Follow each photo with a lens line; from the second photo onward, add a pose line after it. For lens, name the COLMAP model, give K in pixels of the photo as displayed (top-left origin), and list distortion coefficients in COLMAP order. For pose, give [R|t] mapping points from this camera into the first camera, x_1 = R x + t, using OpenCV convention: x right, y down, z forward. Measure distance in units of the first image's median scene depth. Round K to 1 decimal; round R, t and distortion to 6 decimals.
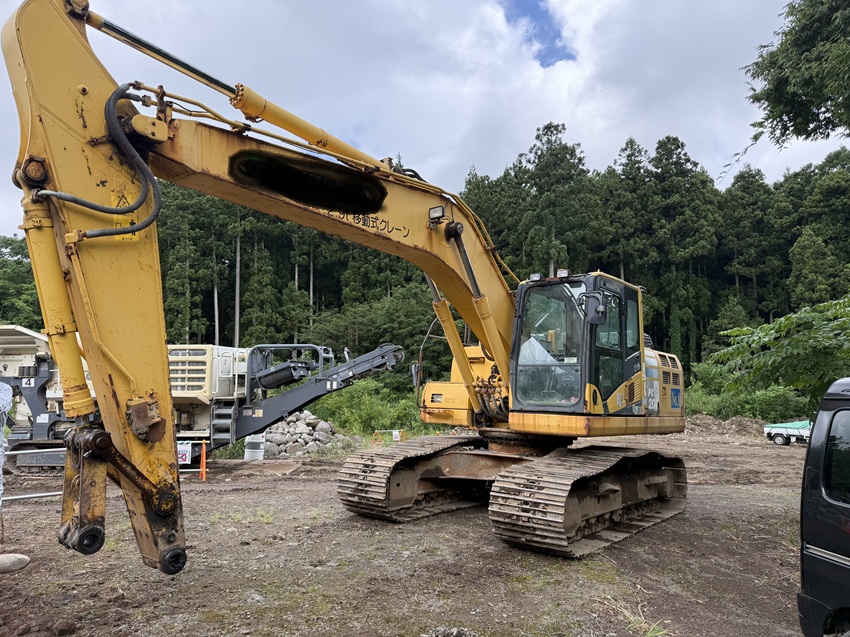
lens RADIAL K [[592.7, 0, 420.4], [0, 592.7, 317.7], [0, 0, 1]] dist [0.107004, -0.163812]
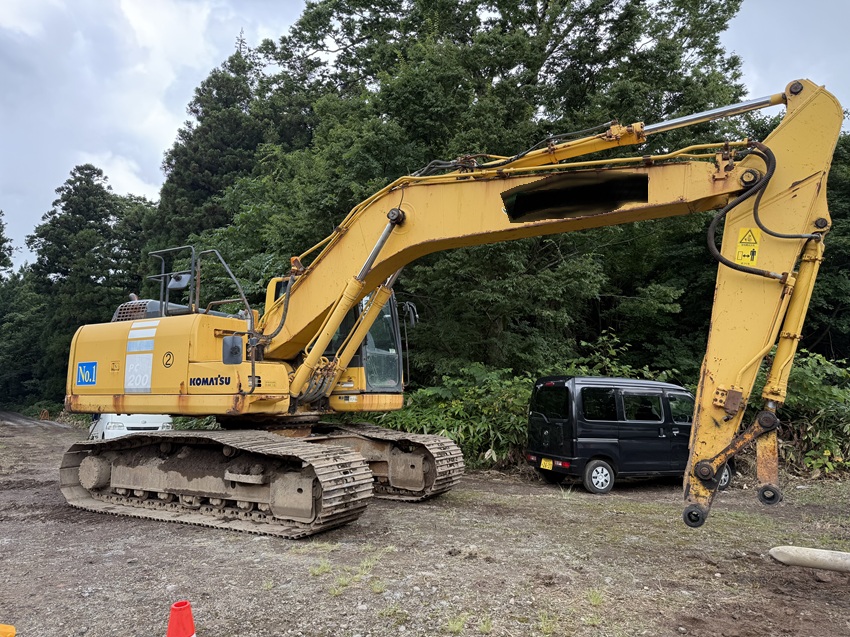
lens RADIAL K [[592.7, 0, 420.4], [0, 592.7, 317.7], [0, 0, 1]] dist [0.107004, -0.163812]
pose [[-0.158184, 0.094096, 0.982916, -1.011123], [-0.145732, 0.982323, -0.117492, 0.141195], [-0.976596, -0.161828, -0.141675, 1.136189]]
